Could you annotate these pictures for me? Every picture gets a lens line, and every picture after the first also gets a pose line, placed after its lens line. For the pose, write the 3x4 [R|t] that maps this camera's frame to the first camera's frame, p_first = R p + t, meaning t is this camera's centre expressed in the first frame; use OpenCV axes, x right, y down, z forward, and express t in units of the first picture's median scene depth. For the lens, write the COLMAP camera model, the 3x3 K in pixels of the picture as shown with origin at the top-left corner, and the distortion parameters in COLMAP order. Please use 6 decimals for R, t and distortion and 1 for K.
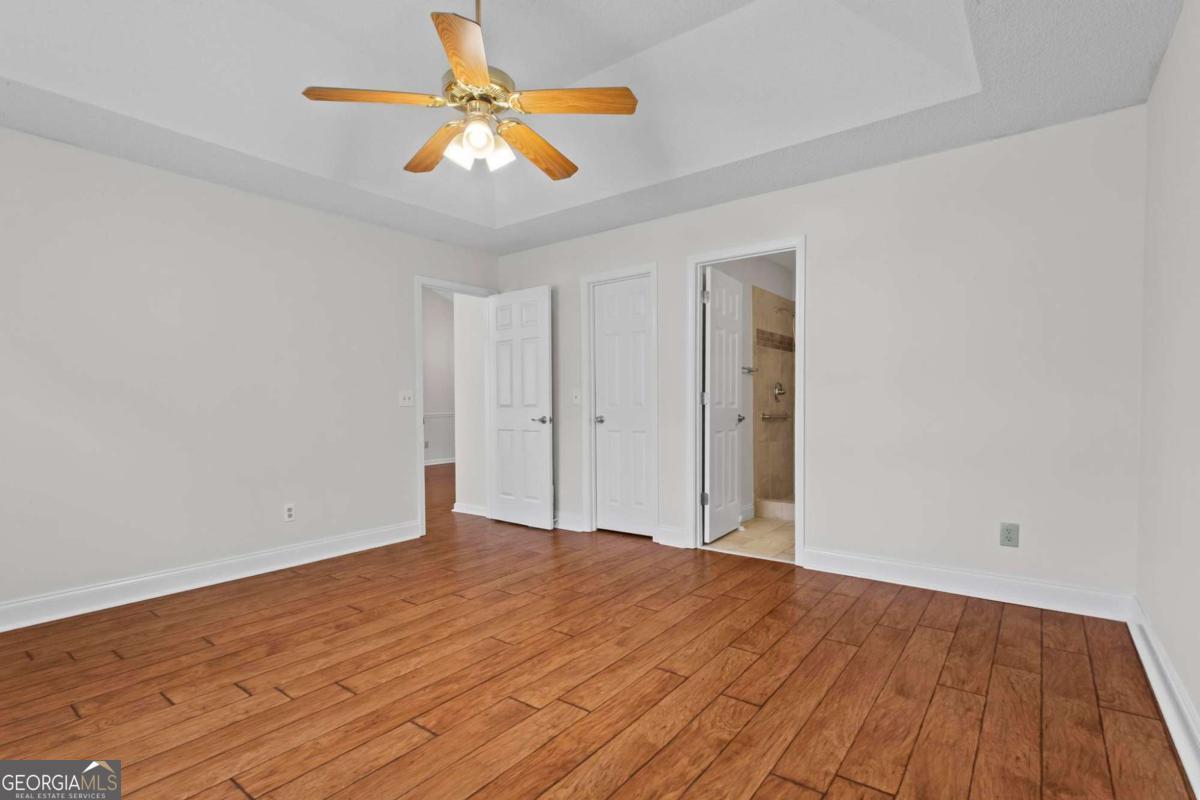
lens RADIAL K [[576.0, 0, 606.0], [0, 576.0, 404.5], [0, 0, 1]] dist [0.004220, 0.000994]
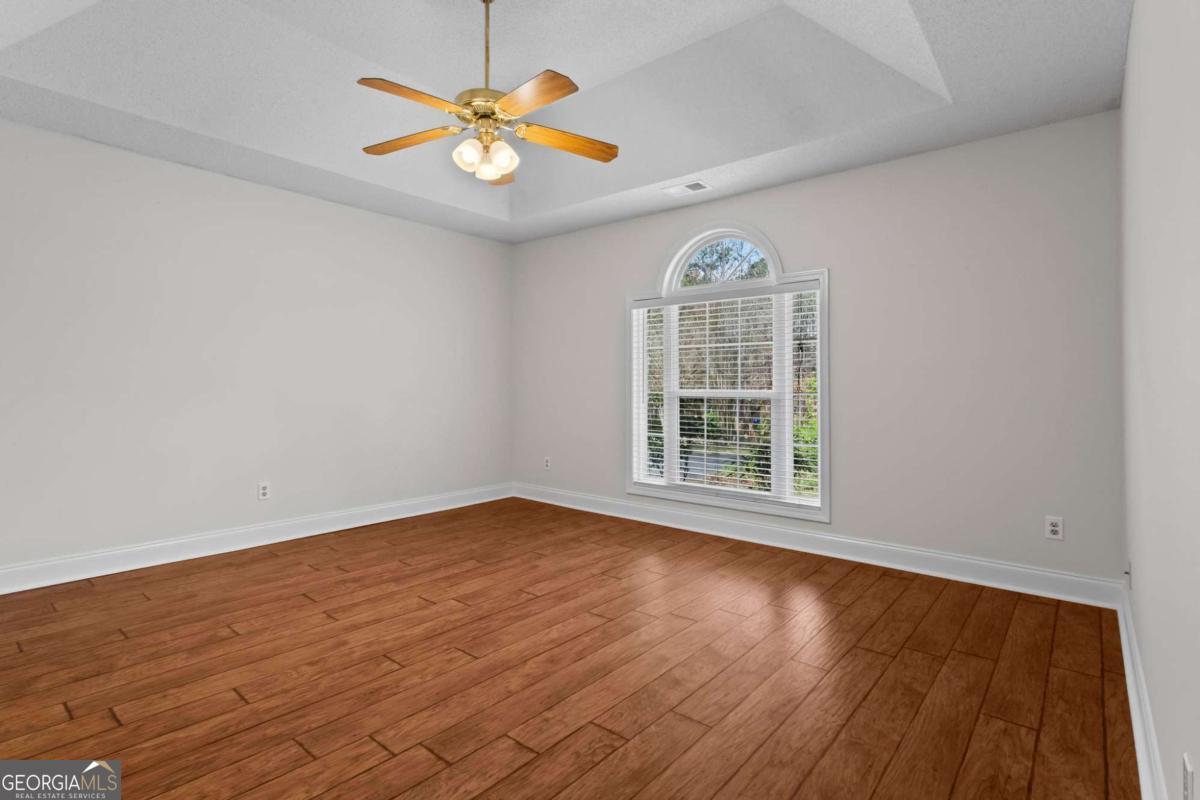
lens RADIAL K [[576.0, 0, 601.2], [0, 576.0, 391.7], [0, 0, 1]] dist [0.004220, 0.000994]
pose [[-0.998953, 0.007688, 0.045102, -0.445468], [0.008233, 0.999895, 0.011902, -0.001505], [-0.045006, 0.012261, -0.998911, 1.930511]]
